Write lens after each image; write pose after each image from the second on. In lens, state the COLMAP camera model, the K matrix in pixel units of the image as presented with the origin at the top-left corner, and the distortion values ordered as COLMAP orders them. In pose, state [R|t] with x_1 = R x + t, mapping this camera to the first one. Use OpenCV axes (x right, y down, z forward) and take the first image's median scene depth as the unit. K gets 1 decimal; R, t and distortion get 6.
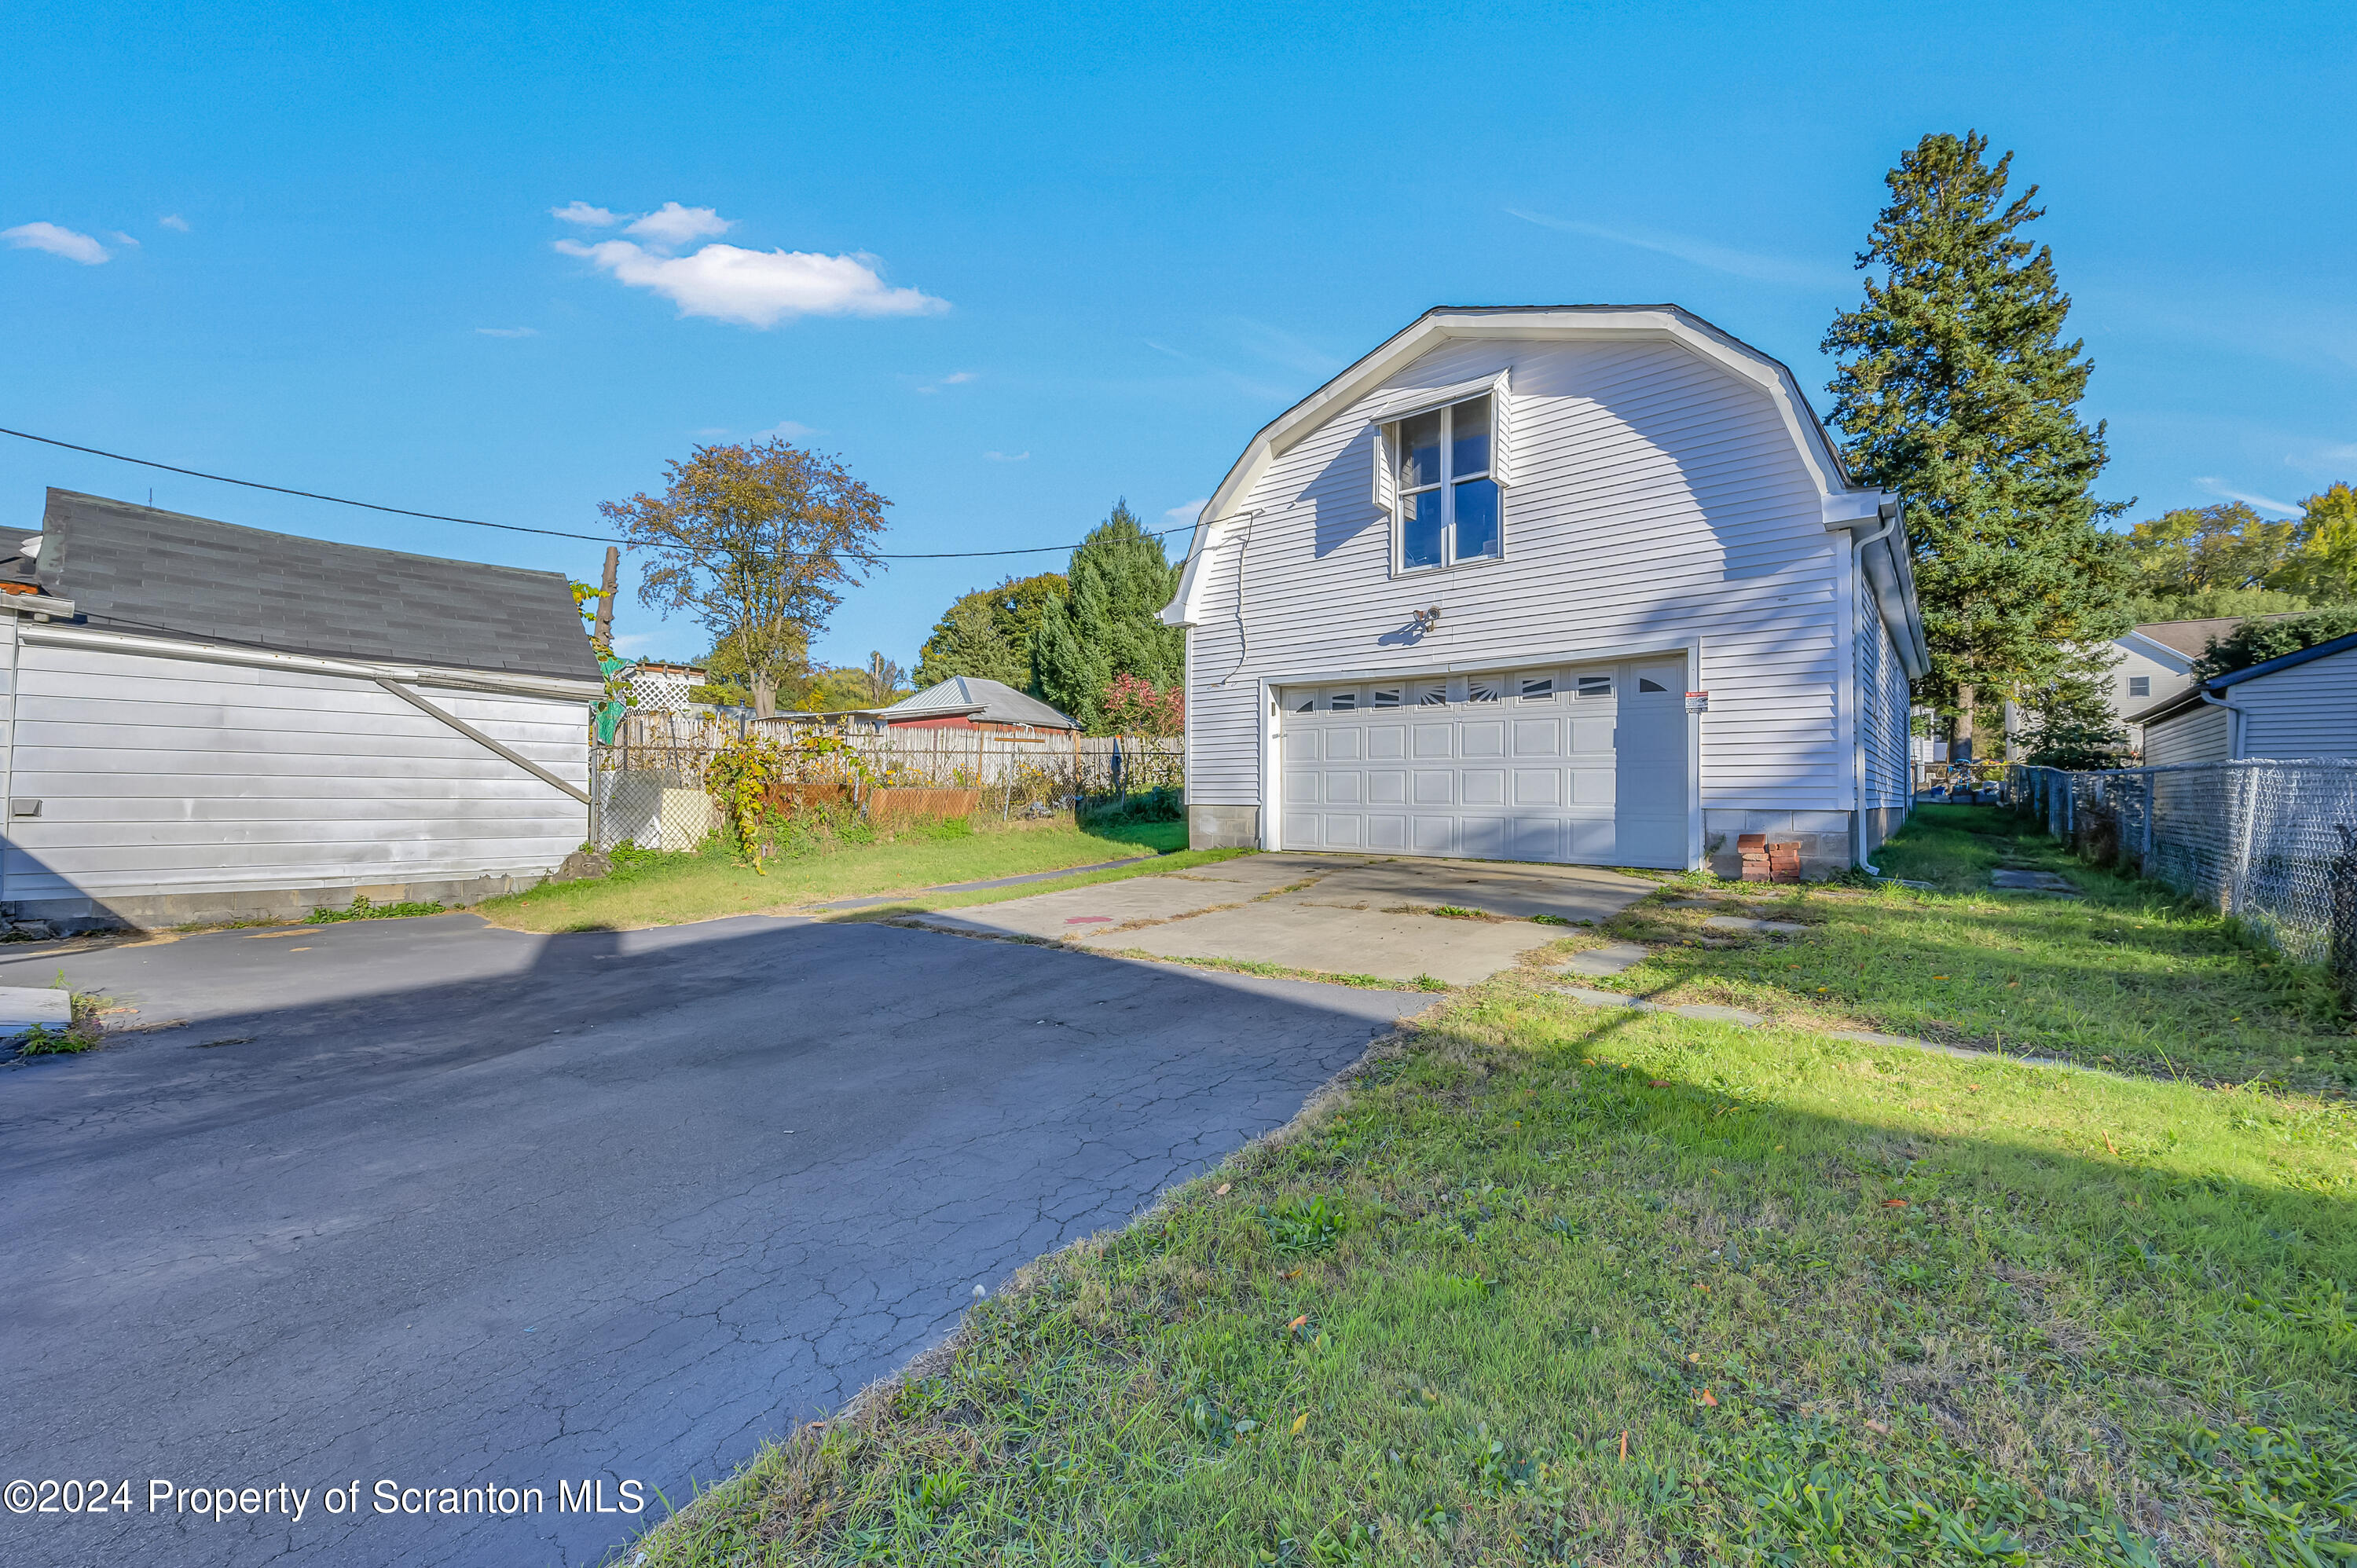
lens RADIAL K [[963.7, 0, 1177.6], [0, 963.7, 791.1], [0, 0, 1]] dist [0.000418, 0.000132]
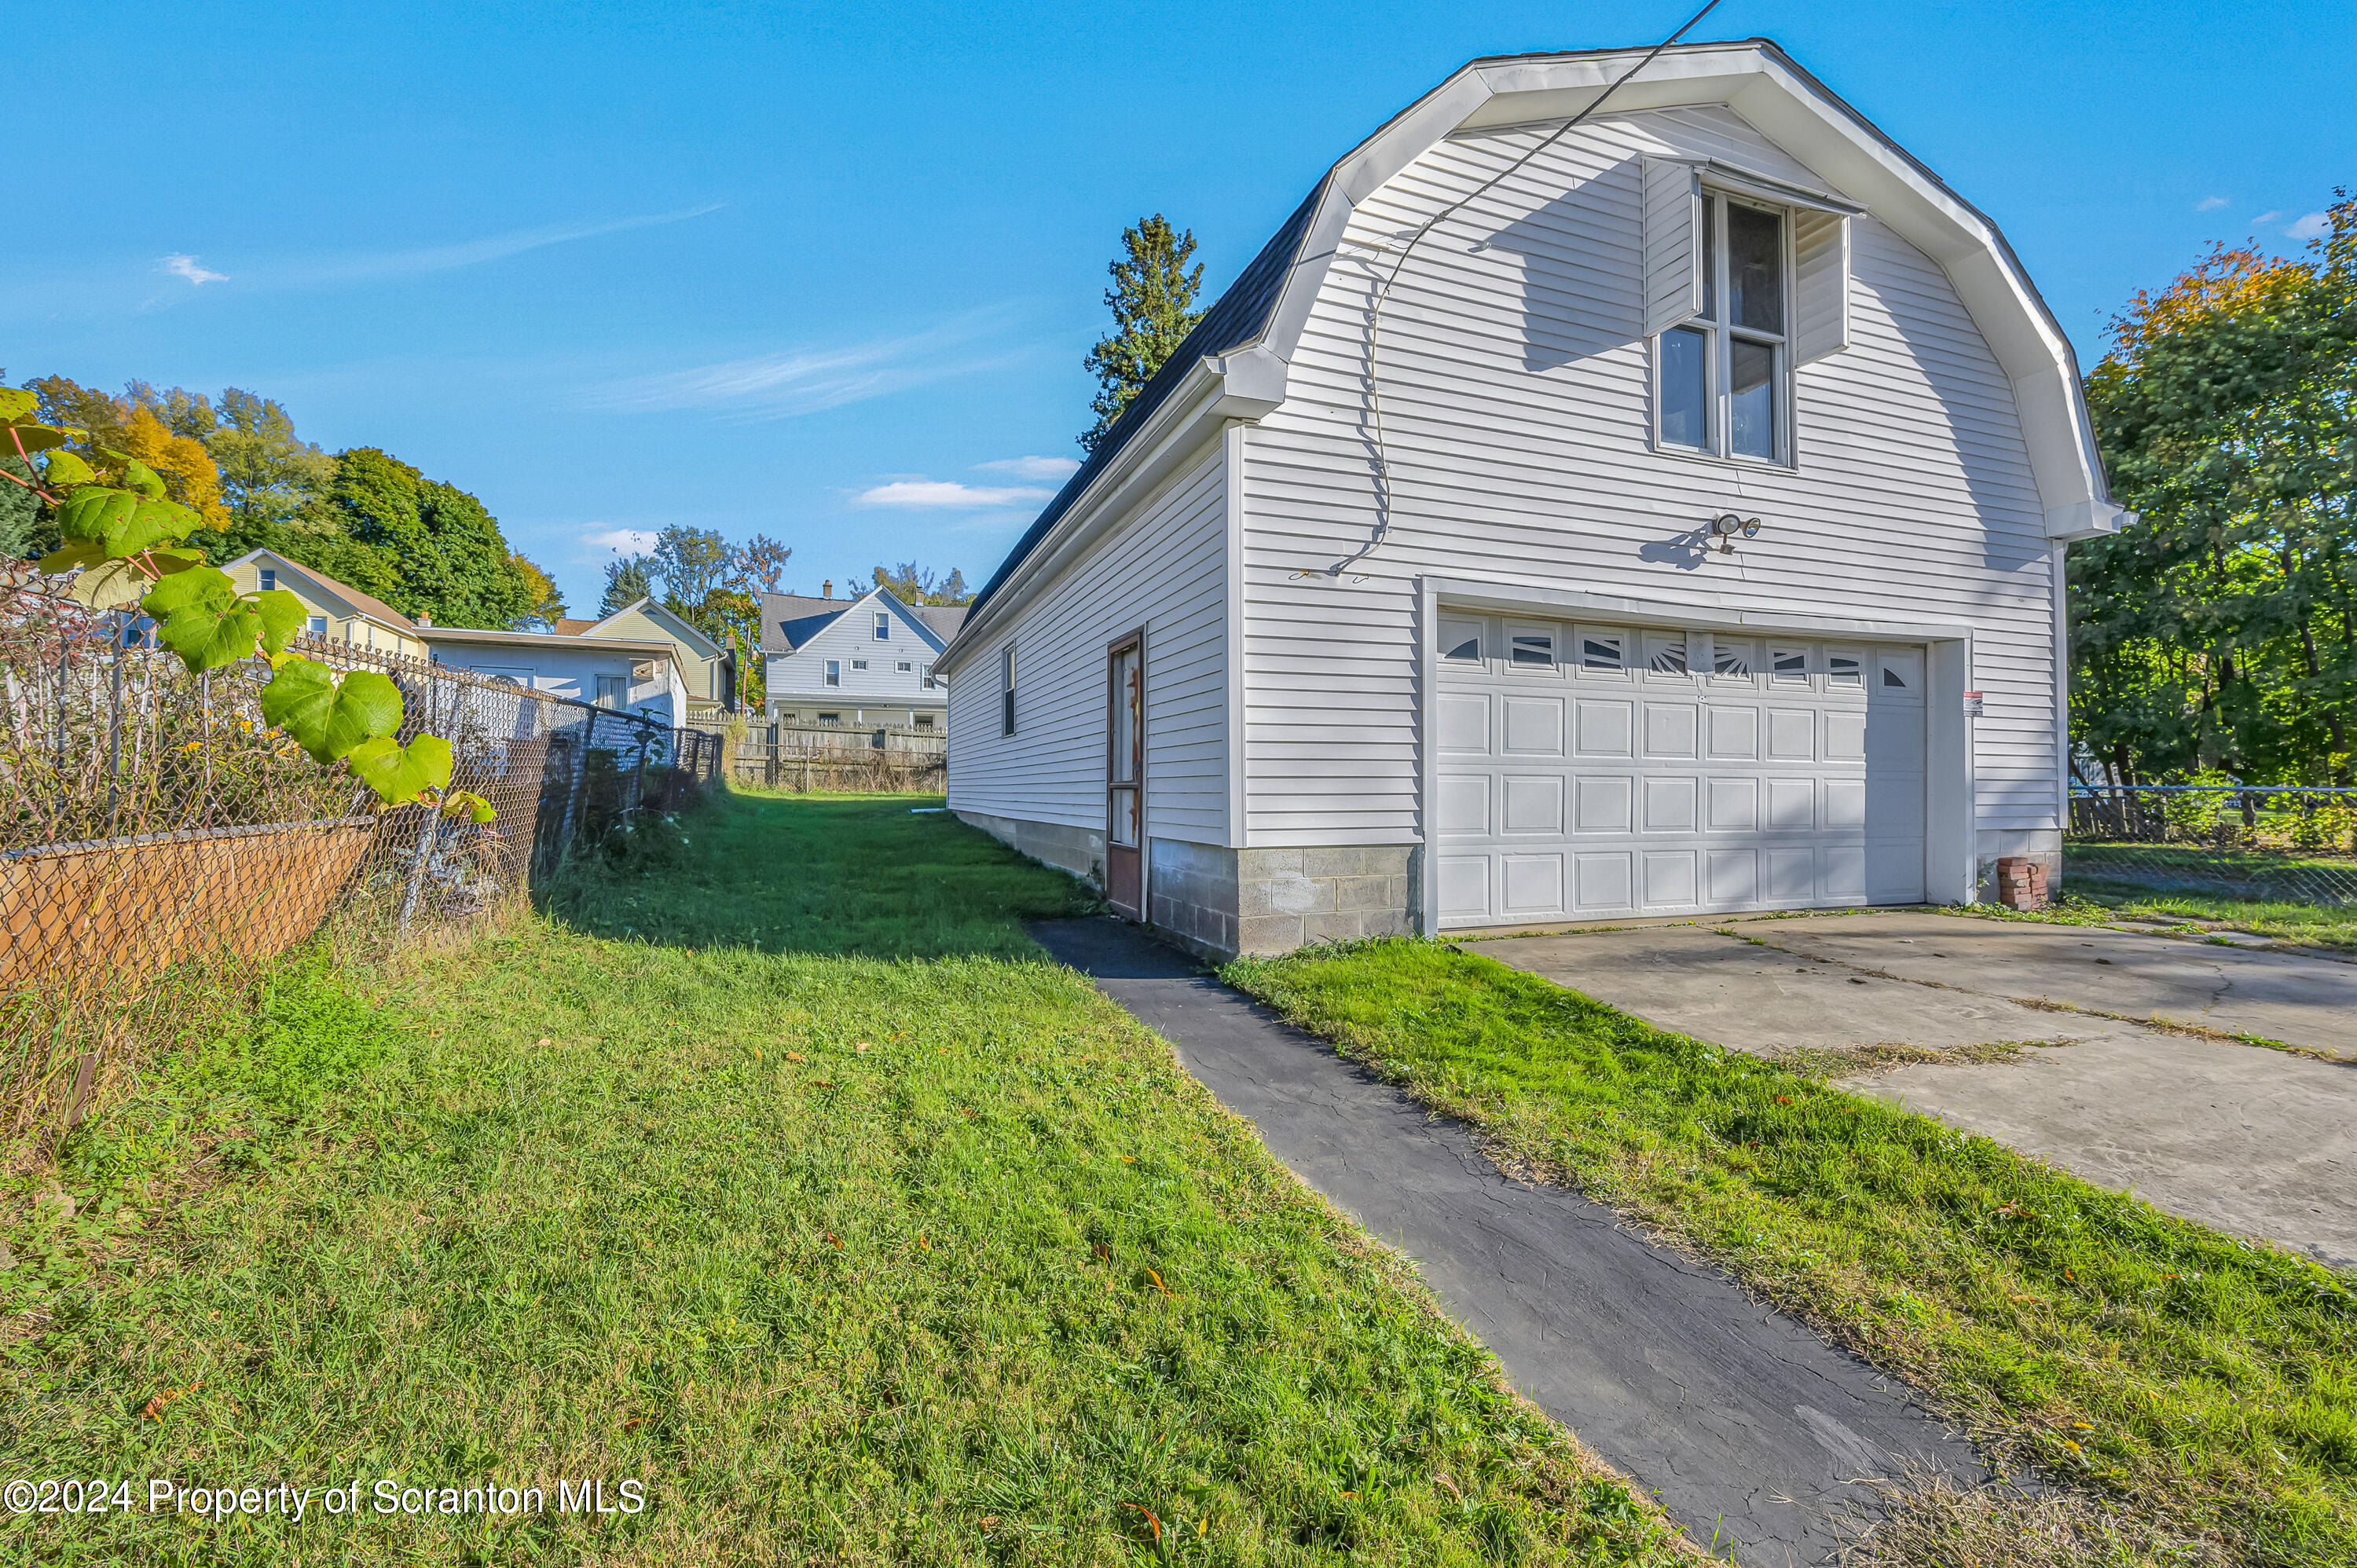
lens RADIAL K [[963.7, 0, 1175.5], [0, 963.7, 777.8], [0, 0, 1]] dist [0.000418, 0.000132]
pose [[0.481536, 0.008734, 0.876383, -0.429297], [-0.003158, 0.999961, -0.008230, -0.014787], [-0.876421, 0.001196, 0.481545, 0.964435]]
